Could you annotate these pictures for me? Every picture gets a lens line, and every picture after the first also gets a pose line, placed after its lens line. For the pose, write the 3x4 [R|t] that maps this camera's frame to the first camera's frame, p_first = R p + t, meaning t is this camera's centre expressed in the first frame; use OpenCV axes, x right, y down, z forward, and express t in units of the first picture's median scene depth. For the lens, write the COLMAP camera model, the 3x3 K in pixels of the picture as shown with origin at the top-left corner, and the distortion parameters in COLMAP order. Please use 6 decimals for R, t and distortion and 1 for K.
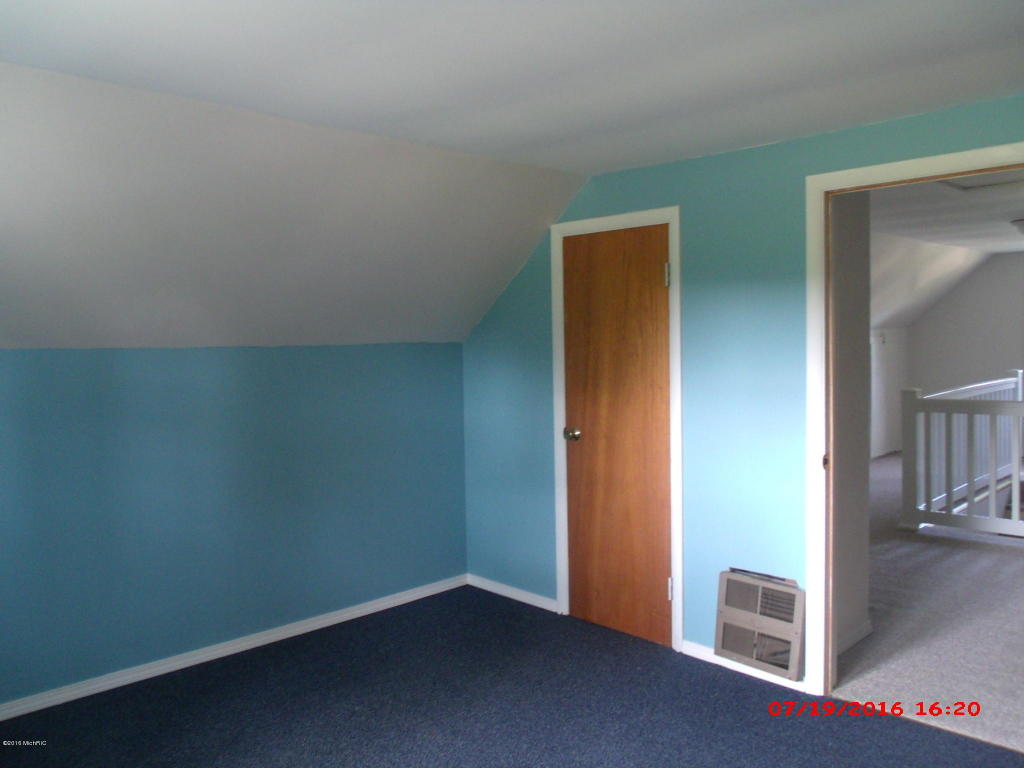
lens RADIAL K [[791.6, 0, 511.7], [0, 791.6, 362.8], [0, 0, 1]] dist [-0.050622, 0.003197]
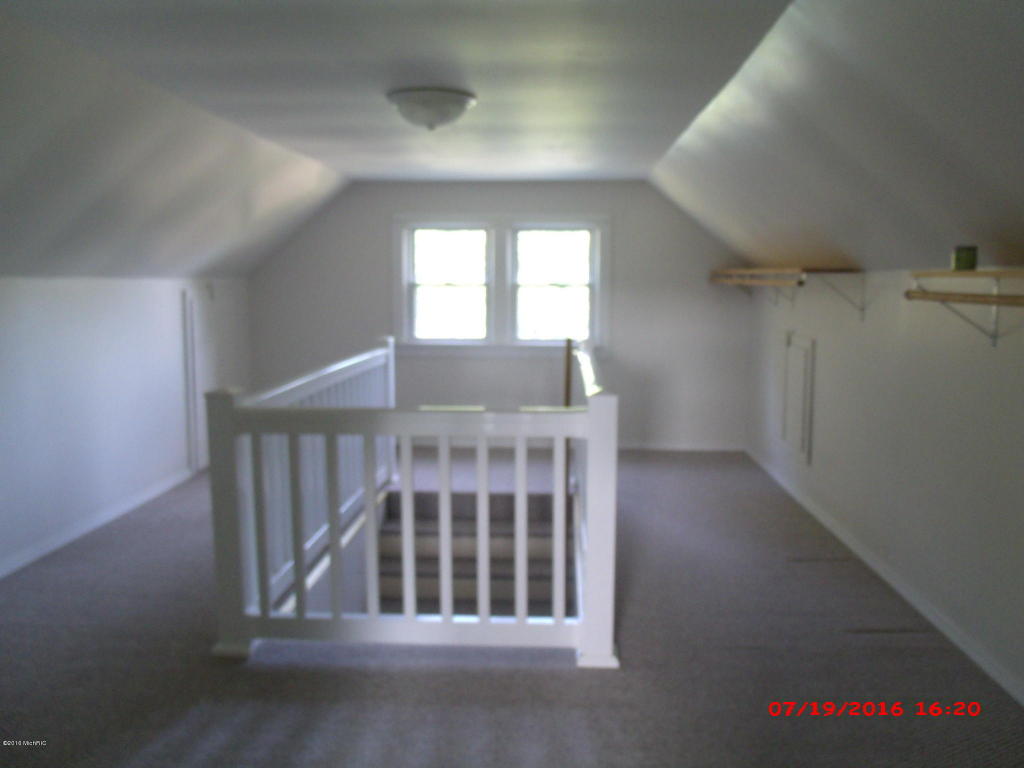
lens RADIAL K [[791.6, 0, 511.7], [0, 791.6, 362.8], [0, 0, 1]] dist [-0.050622, 0.003197]
pose [[0.722238, -0.046928, 0.690051, 0.287133], [0.005132, 0.998032, 0.062502, -0.016056], [-0.691626, -0.041600, 0.721057, 0.489227]]
